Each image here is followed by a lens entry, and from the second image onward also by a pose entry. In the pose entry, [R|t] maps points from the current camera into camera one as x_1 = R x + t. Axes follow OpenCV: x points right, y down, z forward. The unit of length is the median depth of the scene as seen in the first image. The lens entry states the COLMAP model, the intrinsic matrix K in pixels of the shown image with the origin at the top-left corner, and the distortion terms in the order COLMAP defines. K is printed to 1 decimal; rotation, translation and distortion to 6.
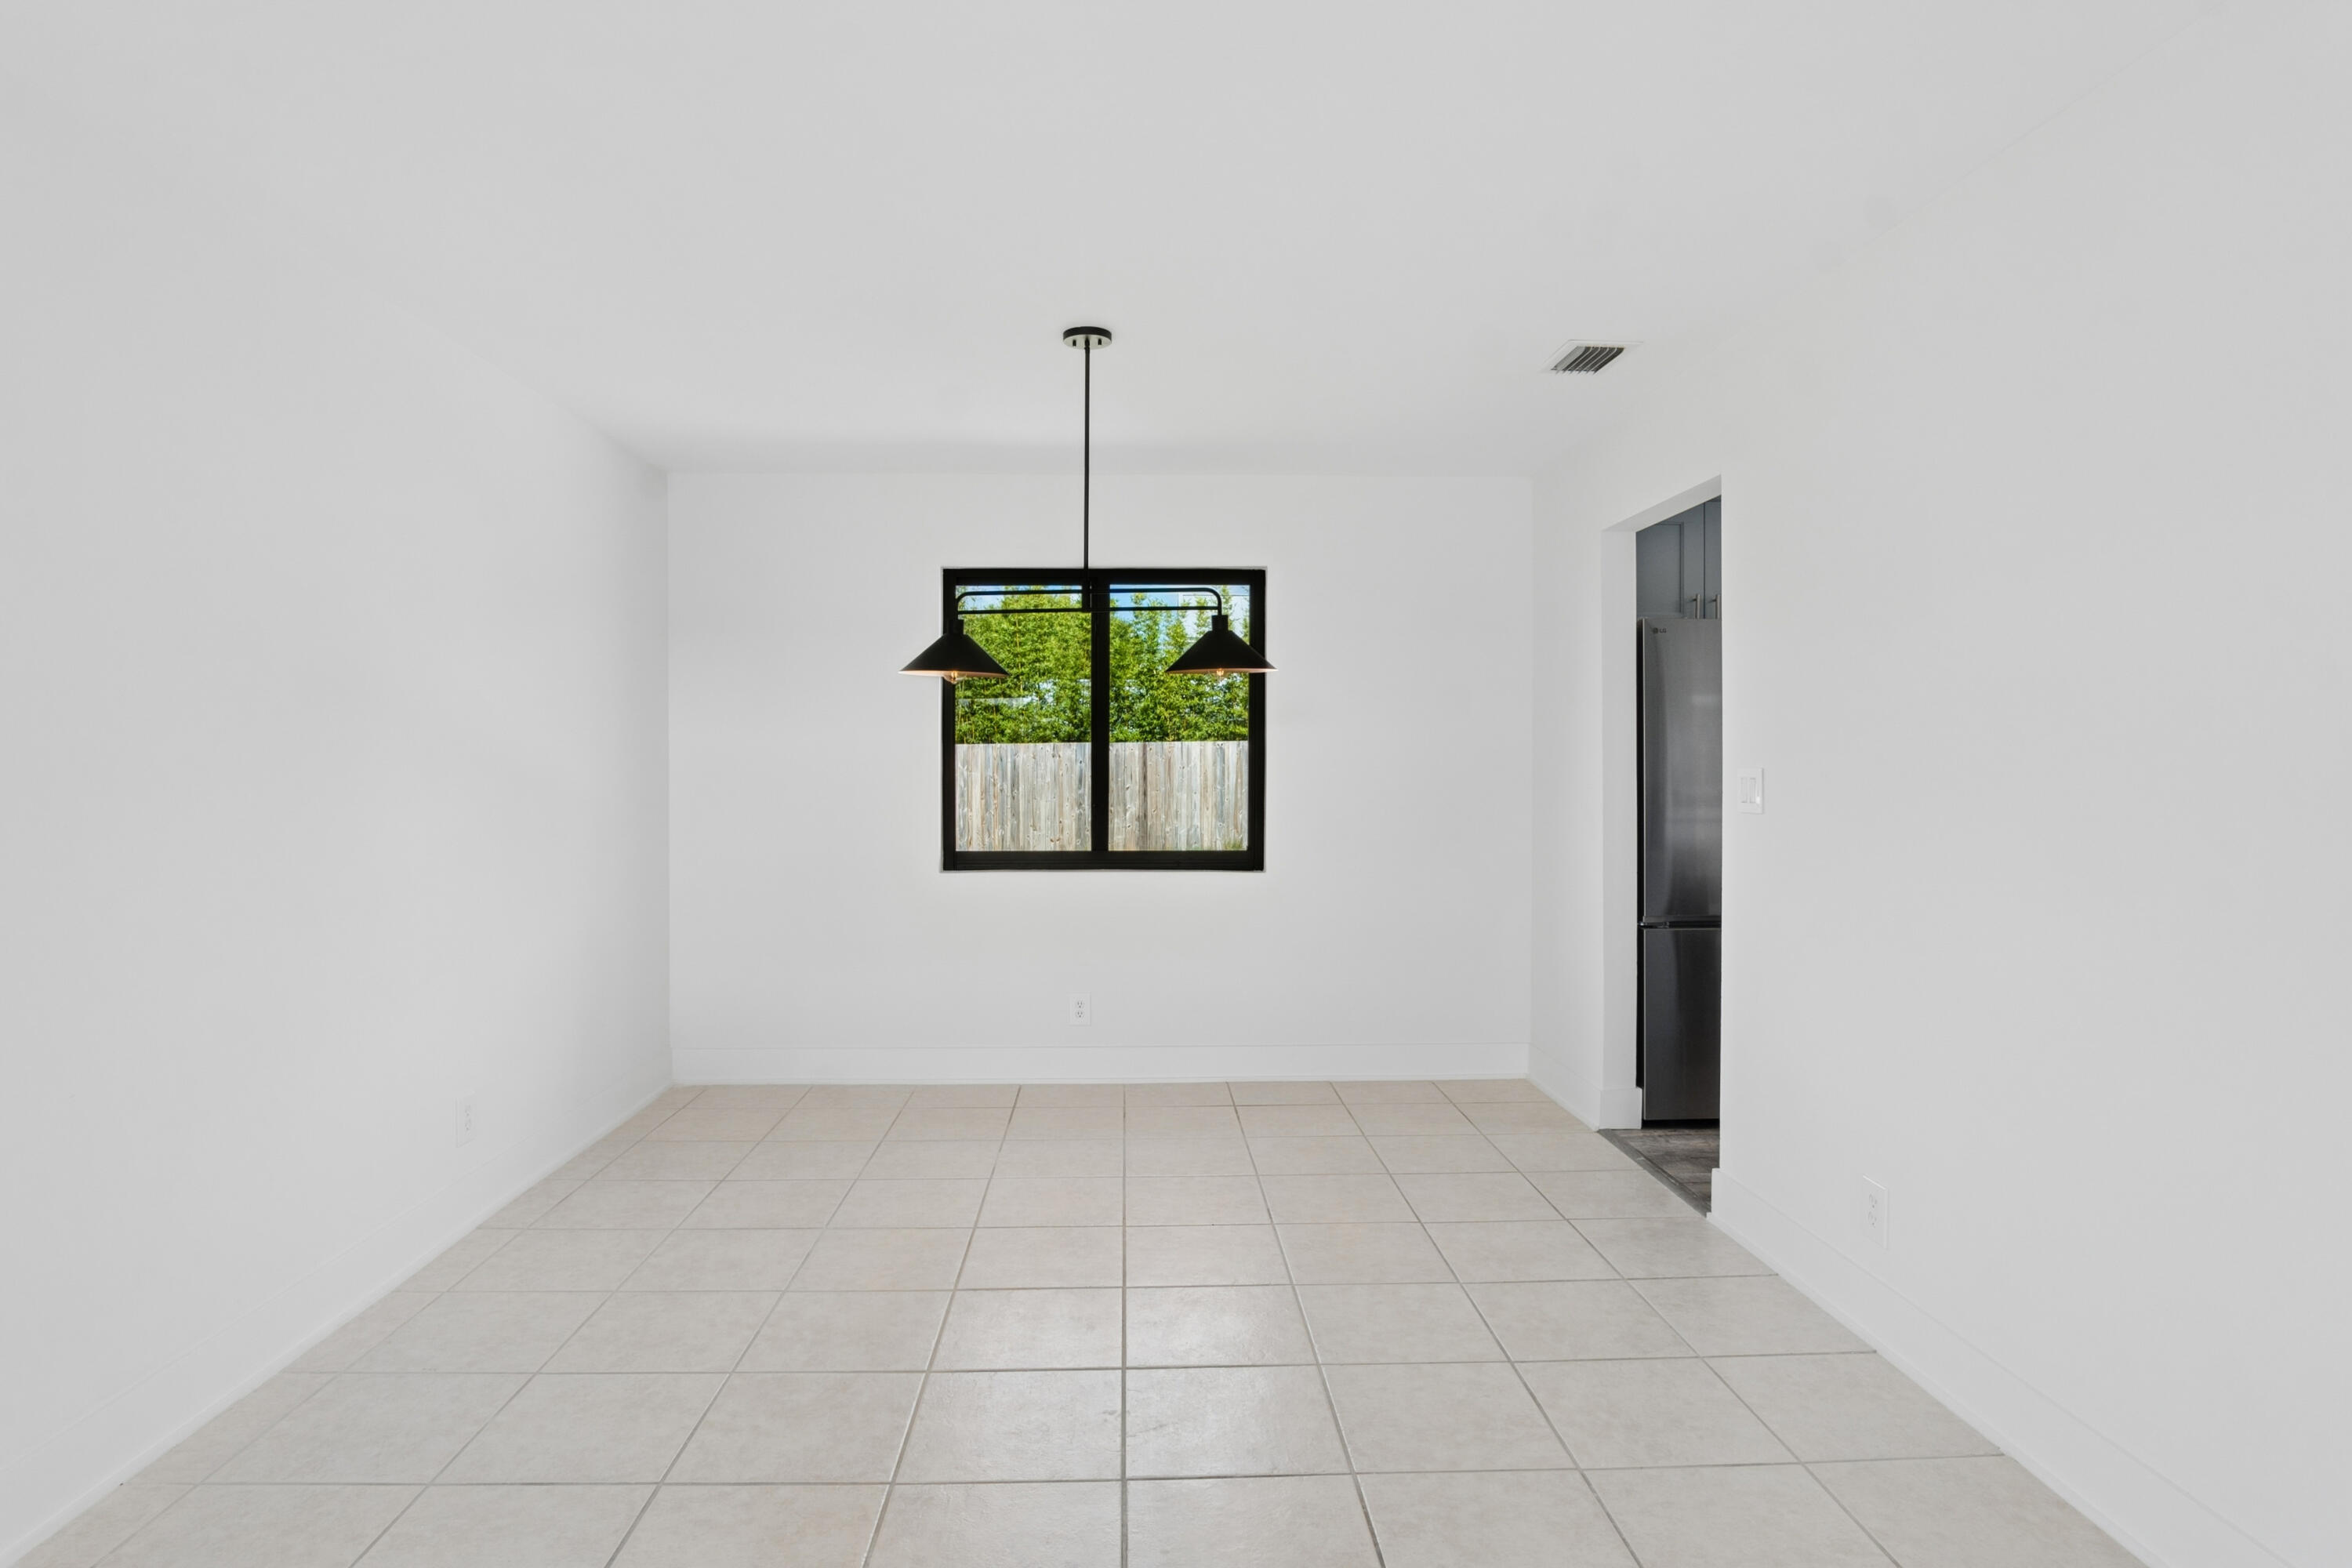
lens RADIAL K [[1276.8, 0, 1140.8], [0, 1276.8, 766.4], [0, 0, 1]] dist [-0.003087, 0.000084]
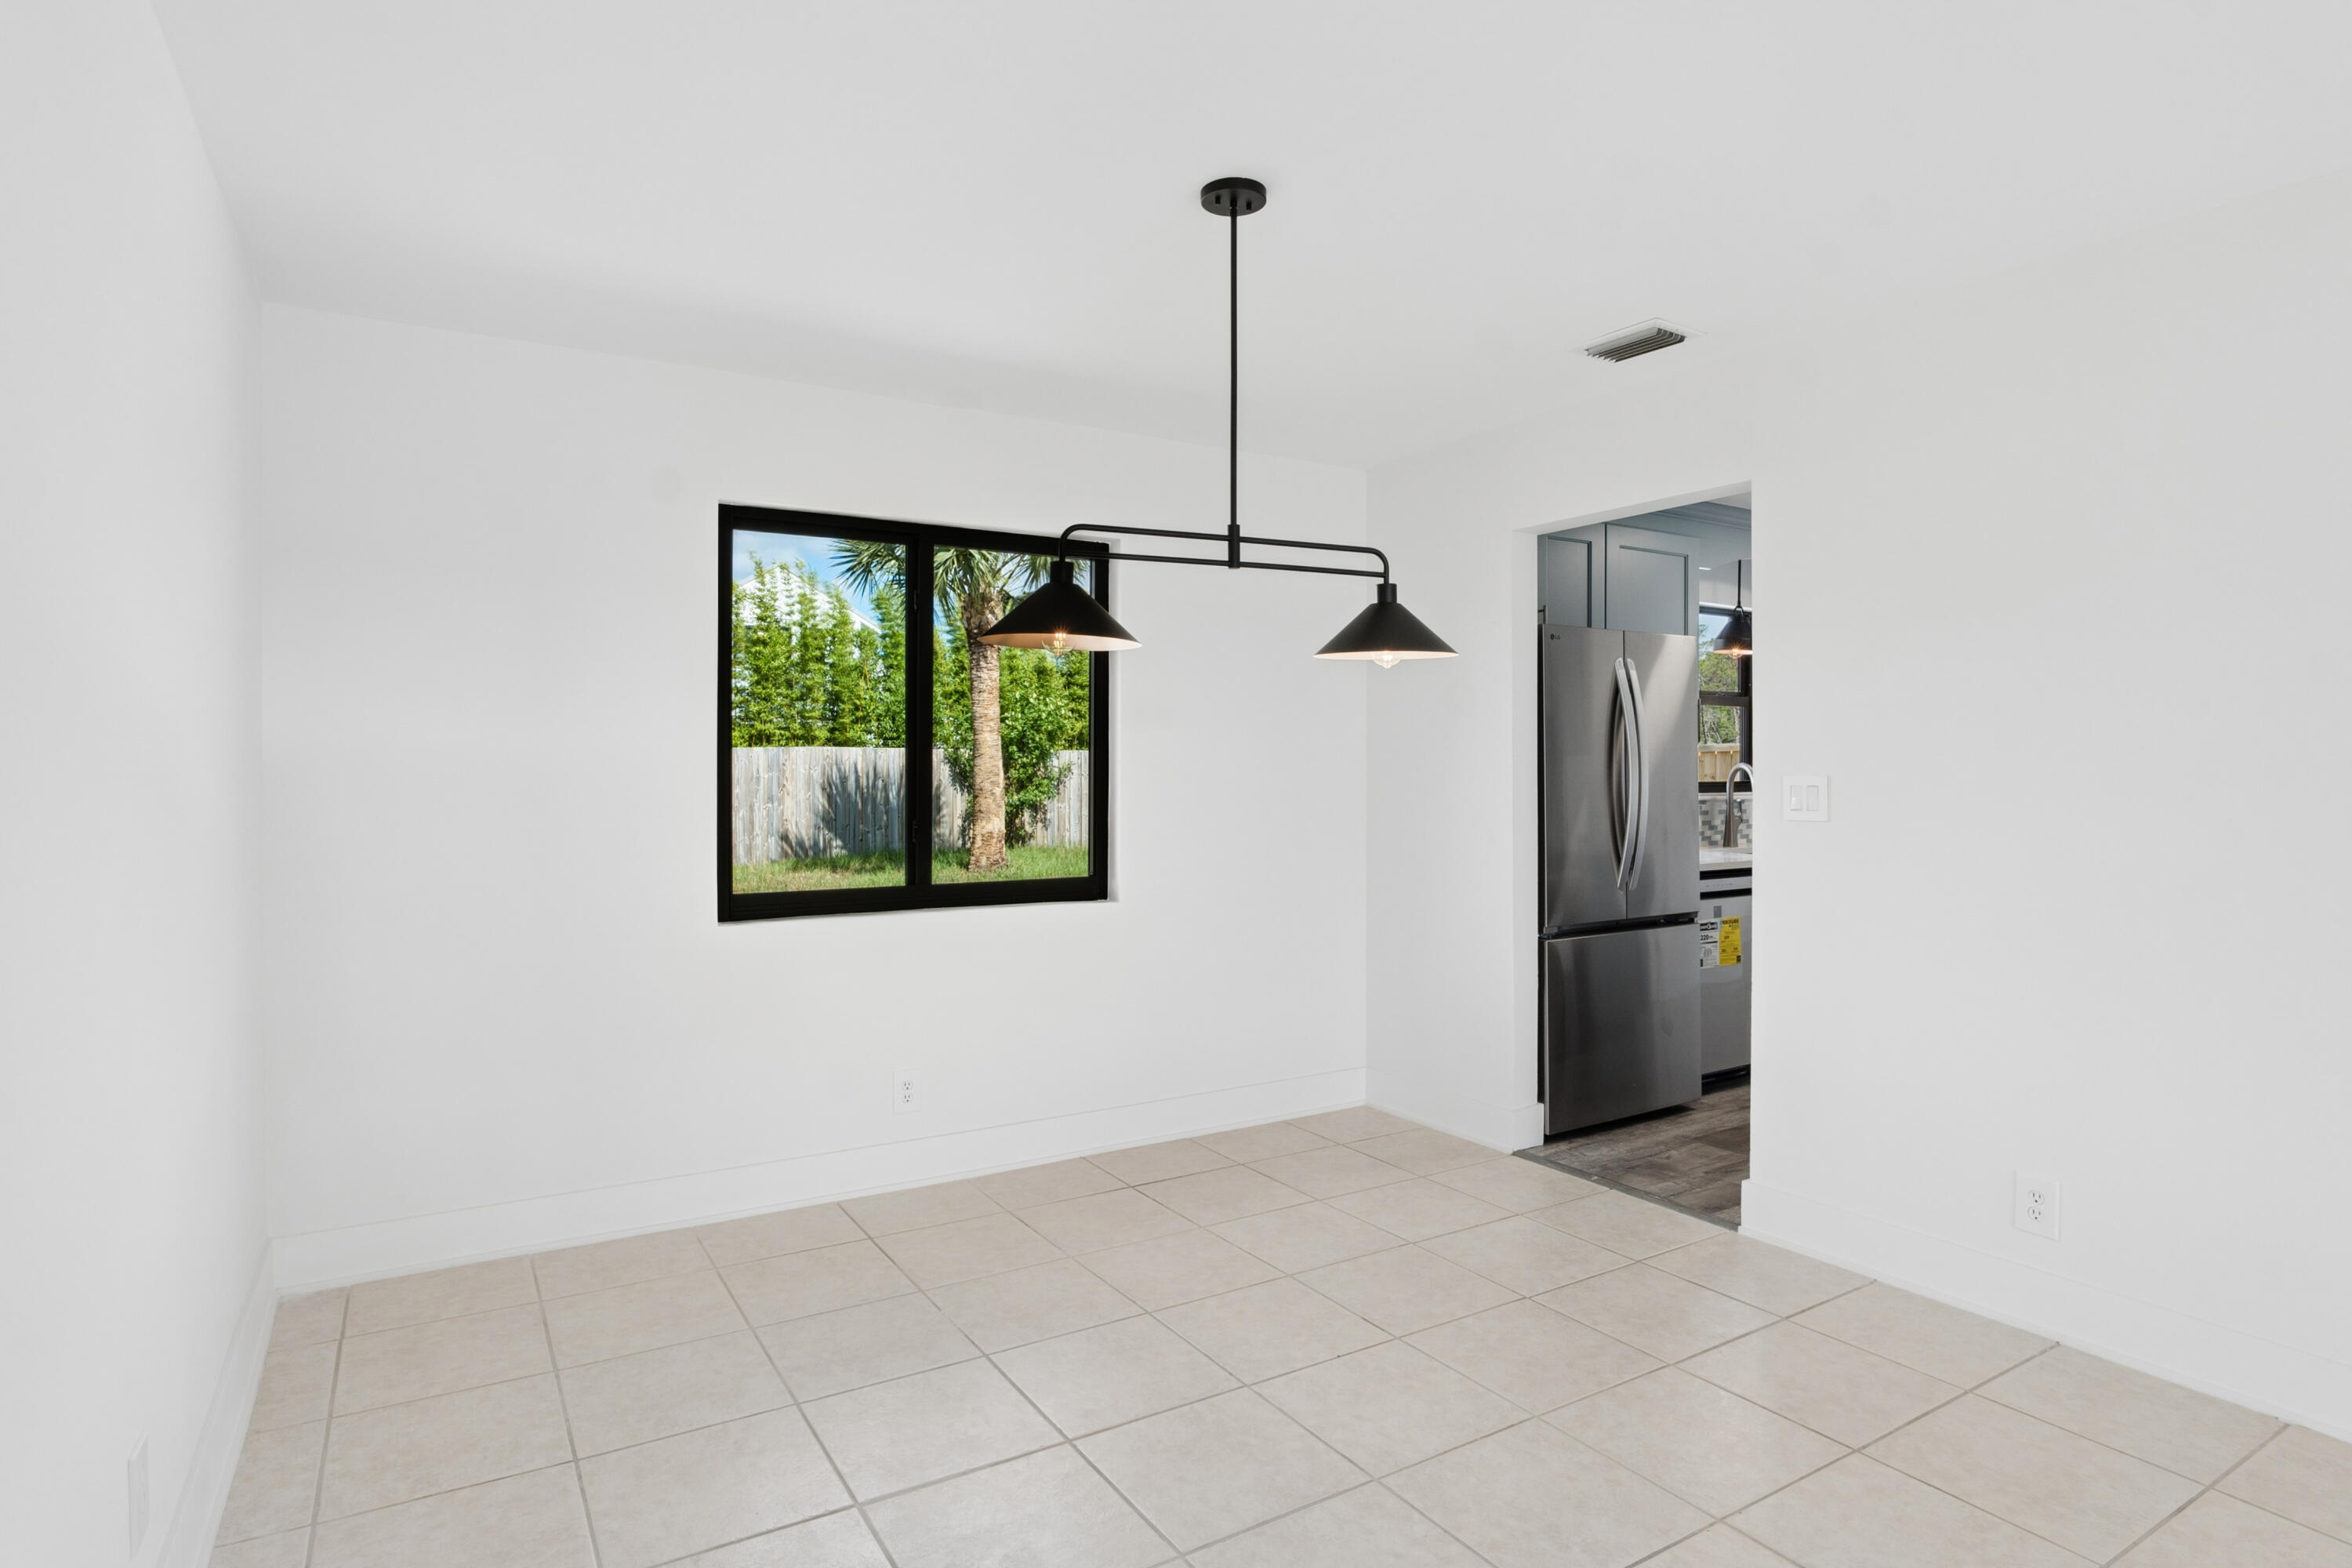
lens RADIAL K [[1277.6, 0, 1171.6], [0, 1277.6, 763.2], [0, 0, 1]] dist [-0.005178, 0.000457]
pose [[0.865954, 0.001352, 0.500122, -0.311932], [0.004197, 0.999942, -0.009969, 0.000084], [-0.500107, 0.010732, 0.865897, 0.264158]]
